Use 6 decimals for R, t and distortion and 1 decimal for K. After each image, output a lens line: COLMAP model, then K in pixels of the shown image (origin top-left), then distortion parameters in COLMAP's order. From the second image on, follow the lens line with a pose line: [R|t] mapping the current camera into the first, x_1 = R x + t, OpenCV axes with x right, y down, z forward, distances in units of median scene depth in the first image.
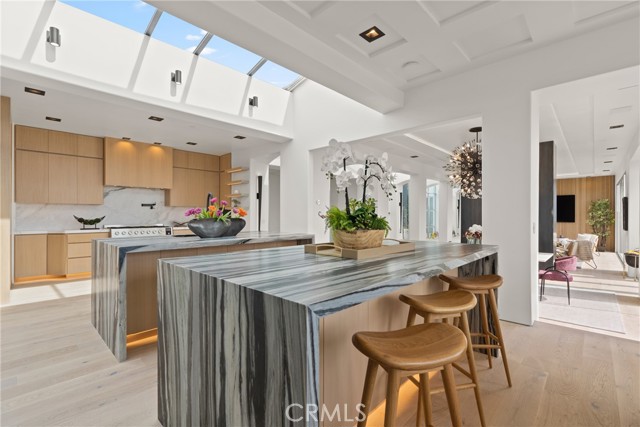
lens RADIAL K [[293.3, 0, 319.7], [0, 293.3, 215.3], [0, 0, 1]] dist [-0.009891, 0.004164]
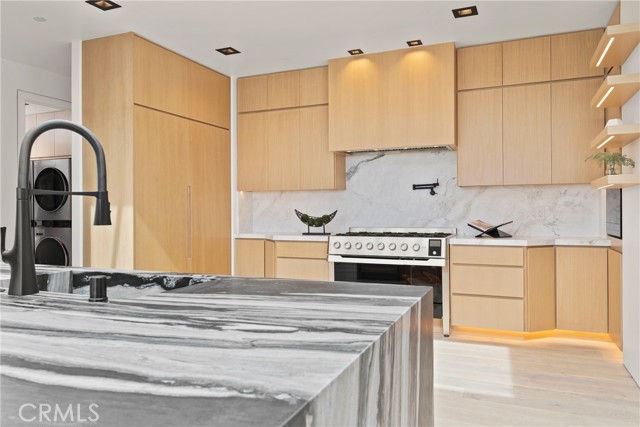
lens RADIAL K [[480.9, 0, 320.4], [0, 480.9, 213.1], [0, 0, 1]] dist [-0.004904, -0.001006]
pose [[0.355430, 0.006916, -0.934677, 0.071314], [0.005686, 0.999938, 0.009561, -0.001867], [0.934686, -0.008713, 0.355369, 0.678977]]
